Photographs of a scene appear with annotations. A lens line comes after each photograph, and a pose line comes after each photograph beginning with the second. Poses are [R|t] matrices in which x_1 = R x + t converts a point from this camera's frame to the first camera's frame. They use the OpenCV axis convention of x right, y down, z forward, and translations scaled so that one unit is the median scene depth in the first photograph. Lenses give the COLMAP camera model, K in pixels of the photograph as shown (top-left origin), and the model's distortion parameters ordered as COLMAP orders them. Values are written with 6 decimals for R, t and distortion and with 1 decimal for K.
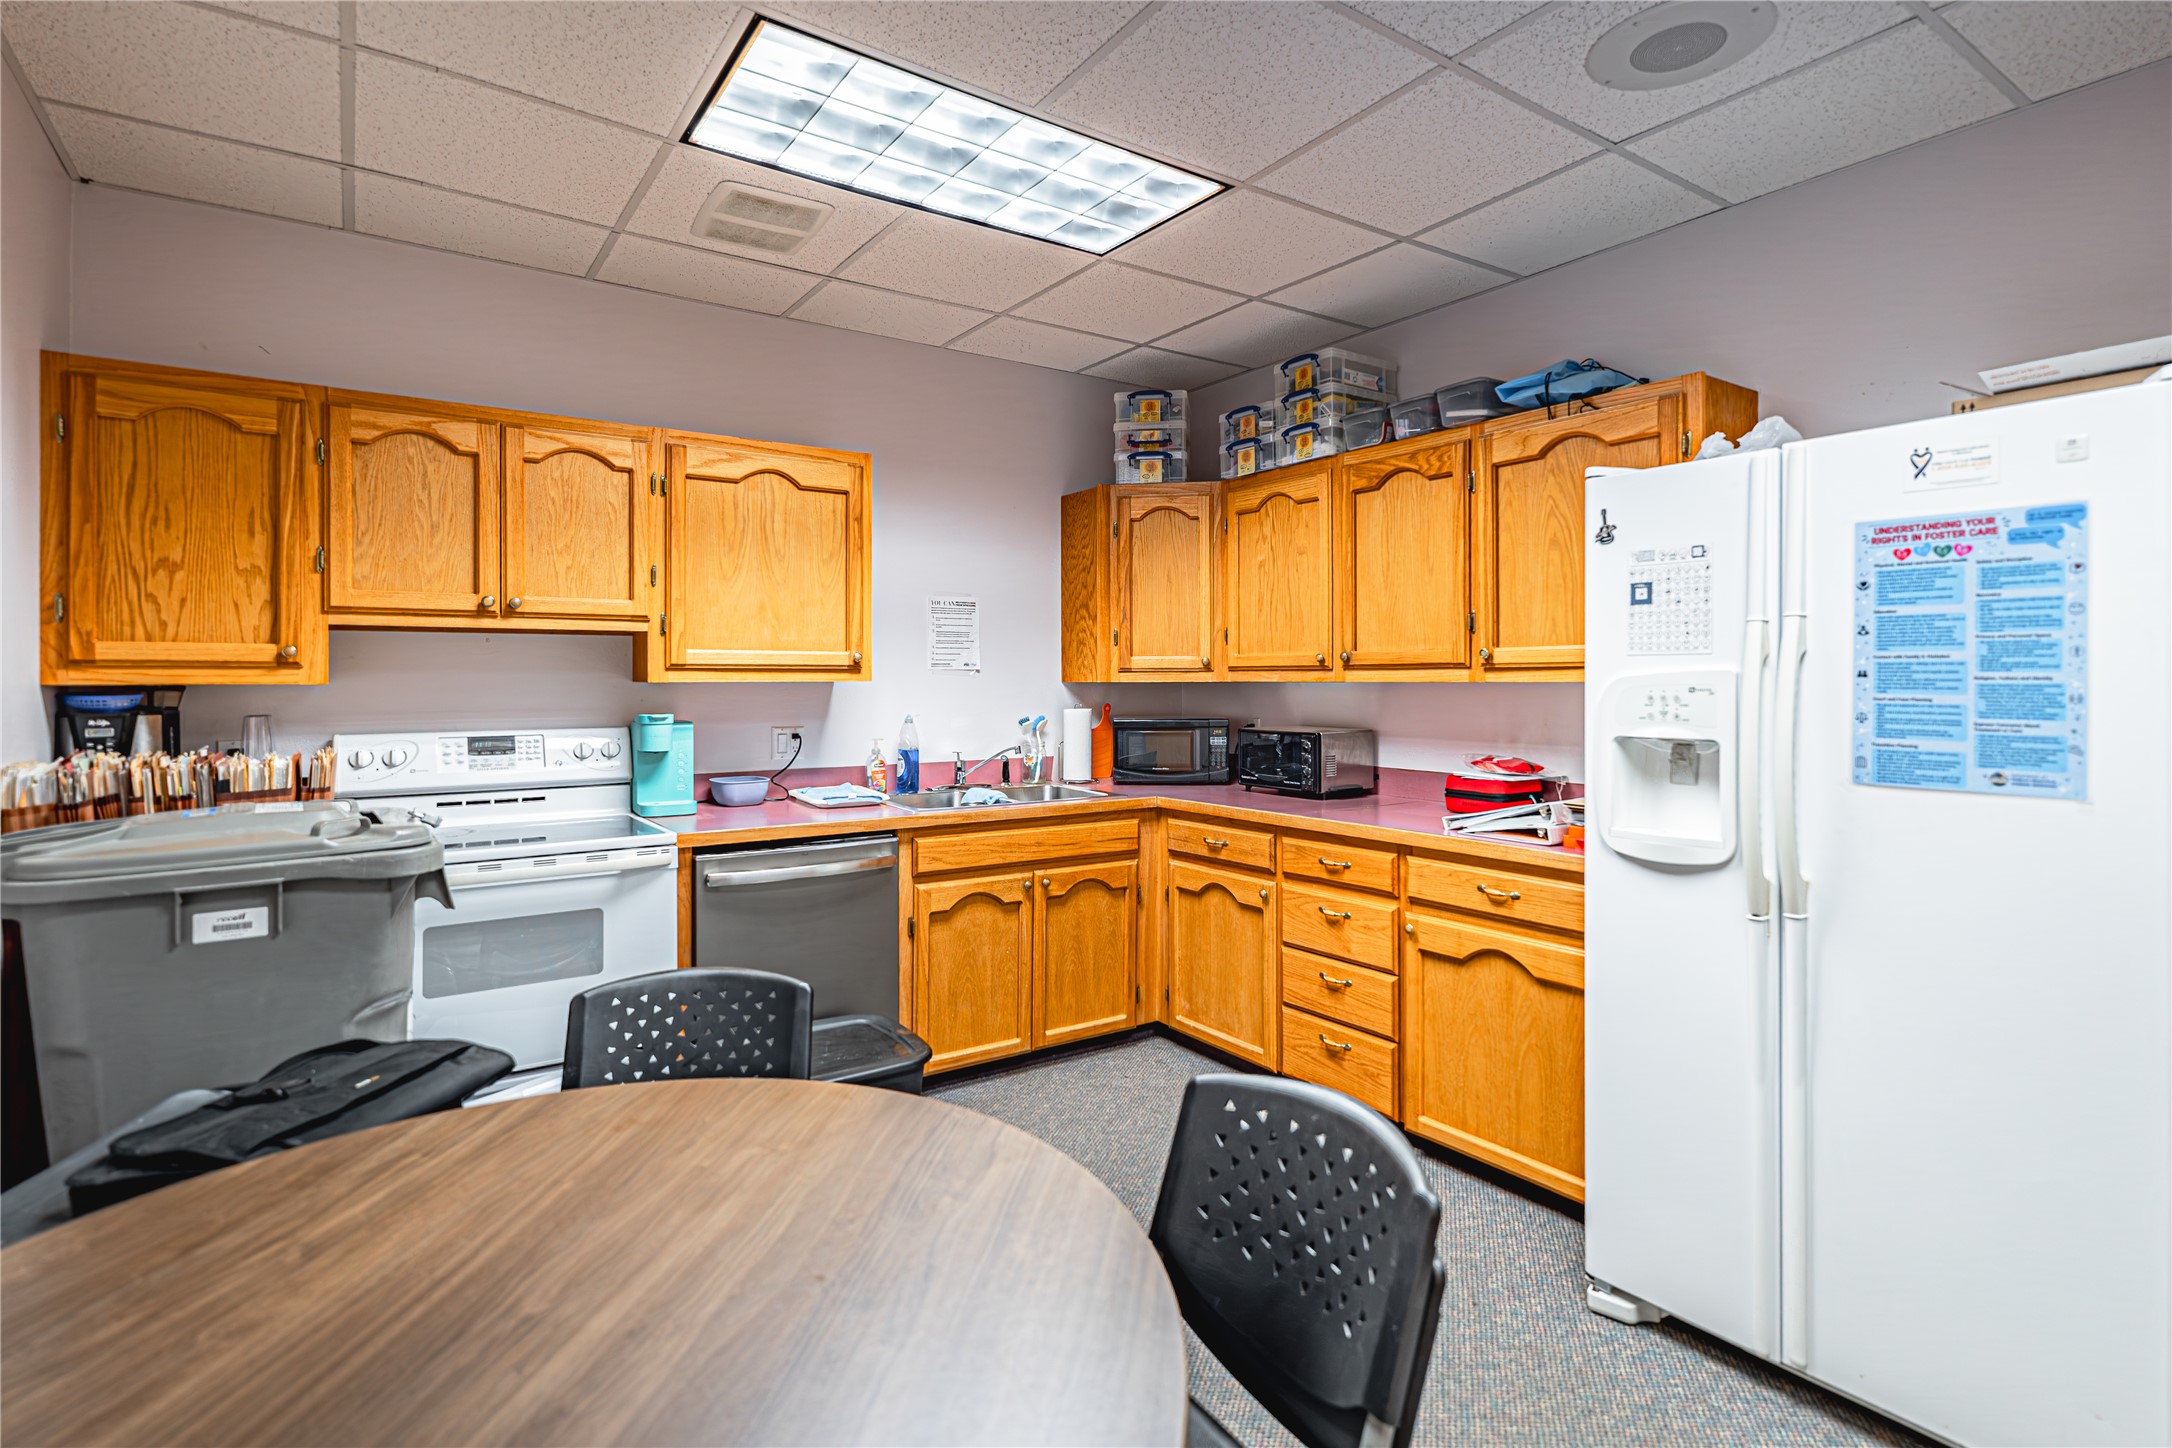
lens RADIAL K [[1095.4, 0, 1091.8], [0, 1095.4, 679.8], [0, 0, 1]] dist [0.003744, 0.000286]
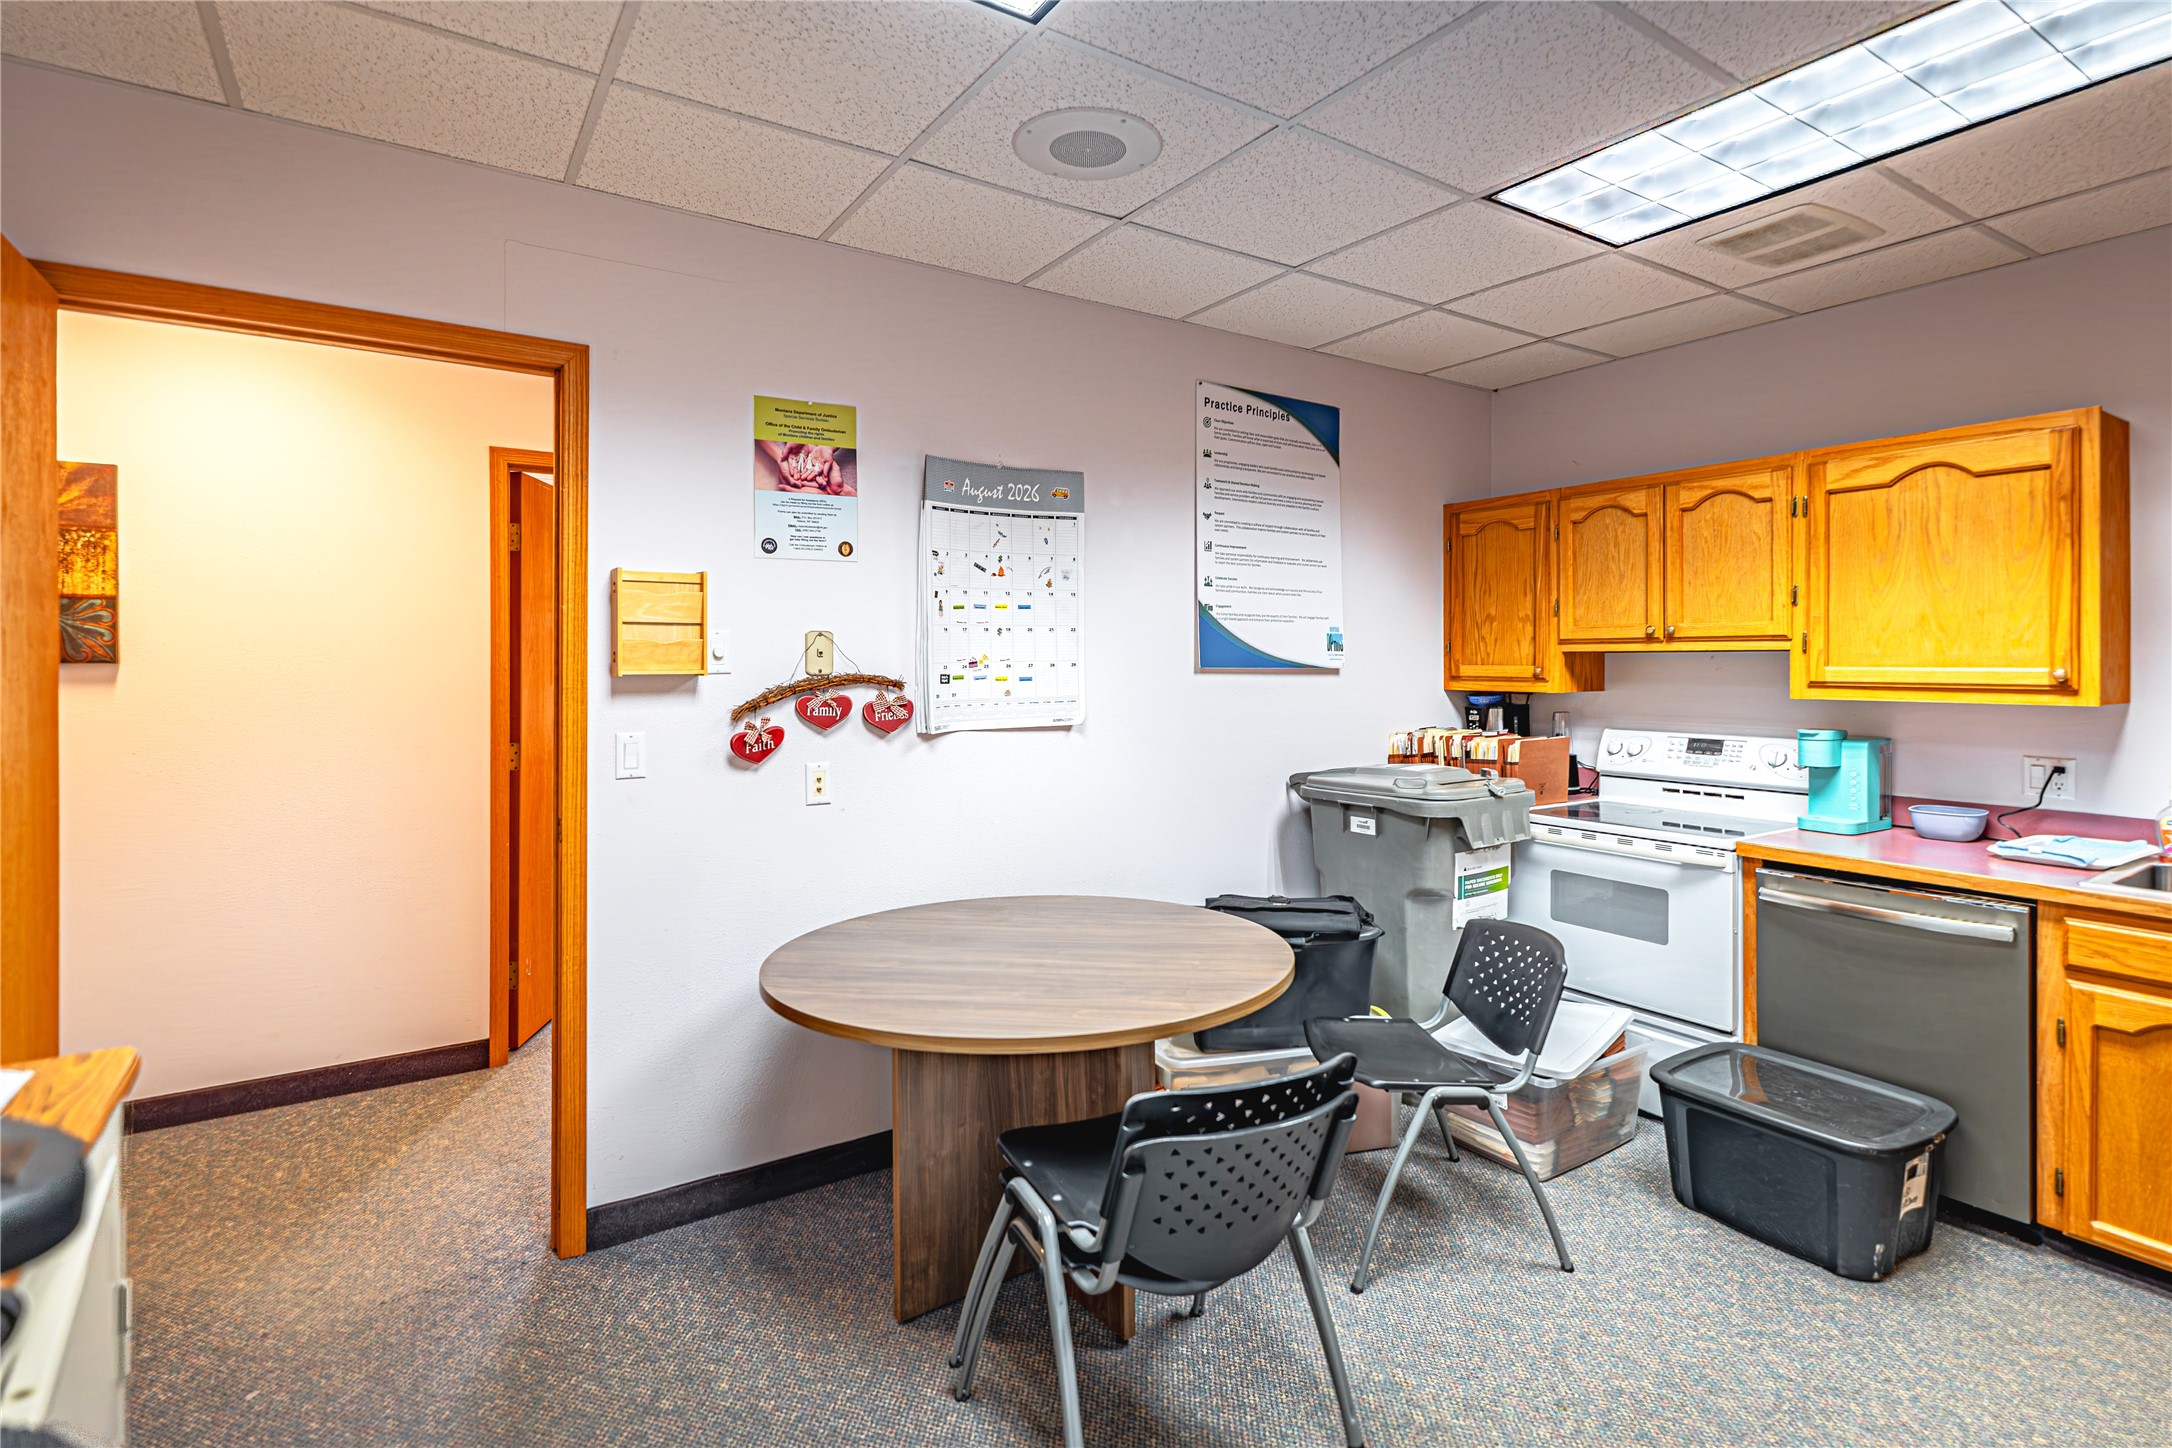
lens RADIAL K [[1031.9, 0, 1081.0], [0, 1031.9, 666.8], [0, 0, 1]] dist [0.014225, 0.000000]
pose [[-0.029474, 0.006388, -0.999545, 0.638119], [0.002008, 0.999978, 0.006332, -0.037671], [0.999564, -0.001821, -0.029486, 0.376282]]
